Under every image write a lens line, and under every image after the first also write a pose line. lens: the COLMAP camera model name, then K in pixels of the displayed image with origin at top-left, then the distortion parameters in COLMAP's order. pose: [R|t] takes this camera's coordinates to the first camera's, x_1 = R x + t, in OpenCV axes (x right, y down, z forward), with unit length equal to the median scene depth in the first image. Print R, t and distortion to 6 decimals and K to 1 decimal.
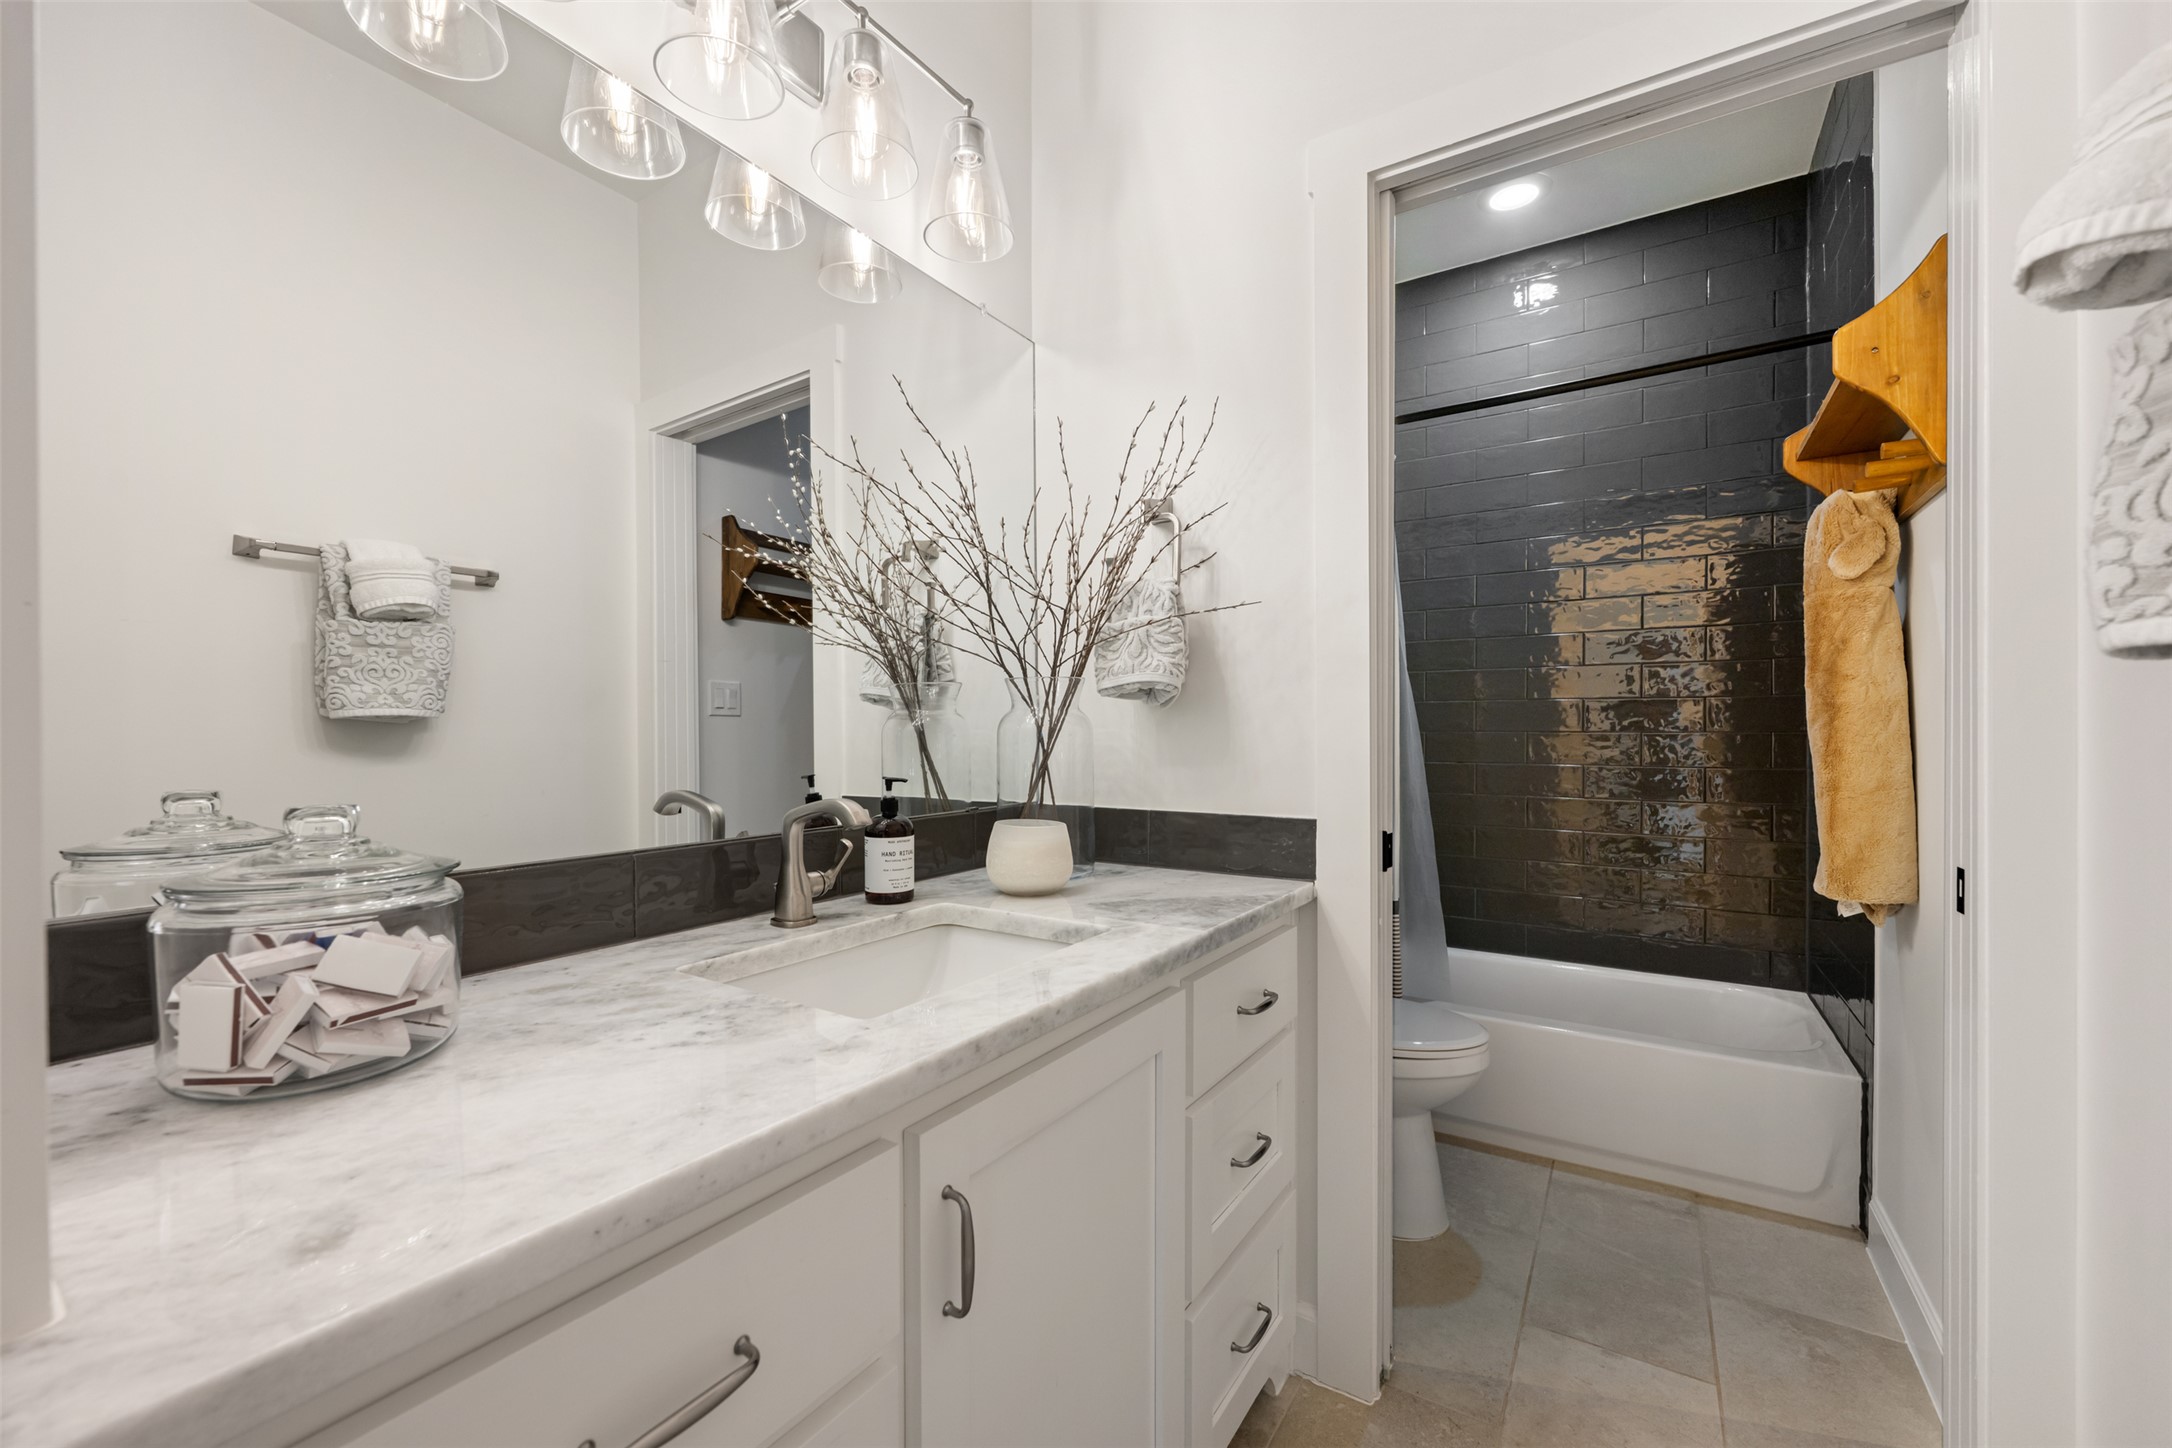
lens RADIAL K [[868.2, 0, 1094.1], [0, 868.2, 722.6], [0, 0, 1]] dist [-0.000664, -0.000301]
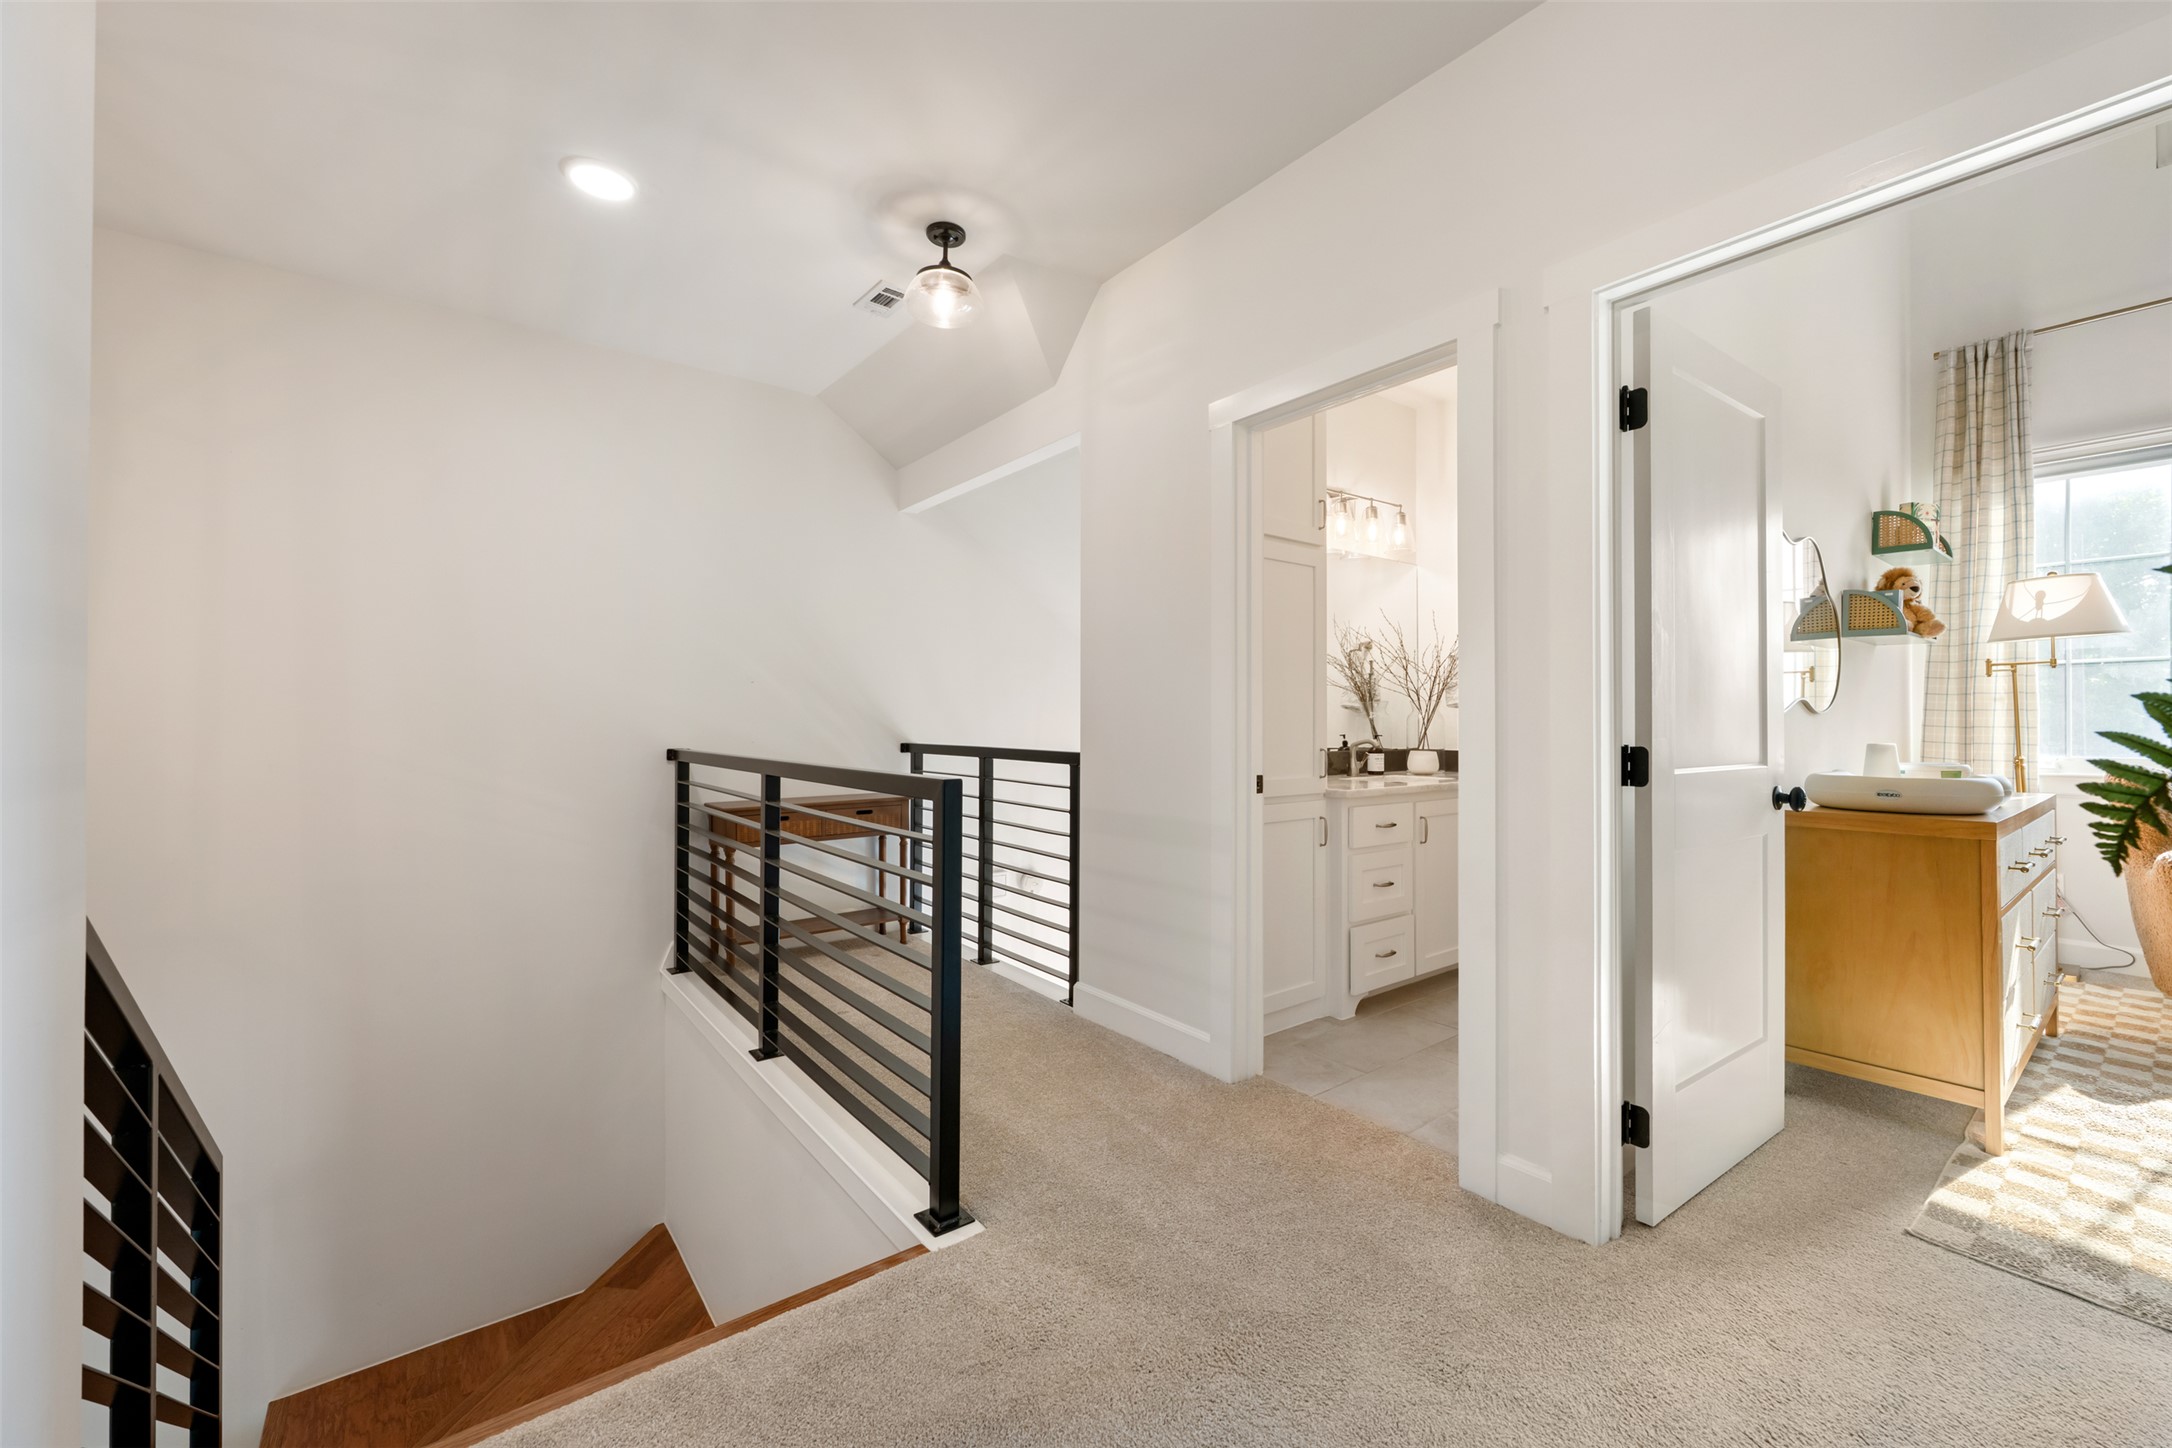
lens RADIAL K [[868.2, 0, 1094.1], [0, 868.2, 722.6], [0, 0, 1]] dist [-0.000664, -0.000301]
pose [[0.940976, -0.001562, -0.338470, -0.117035], [0.003703, 0.999977, 0.005680, -0.000943], [0.338453, -0.006598, 0.940960, -1.985920]]
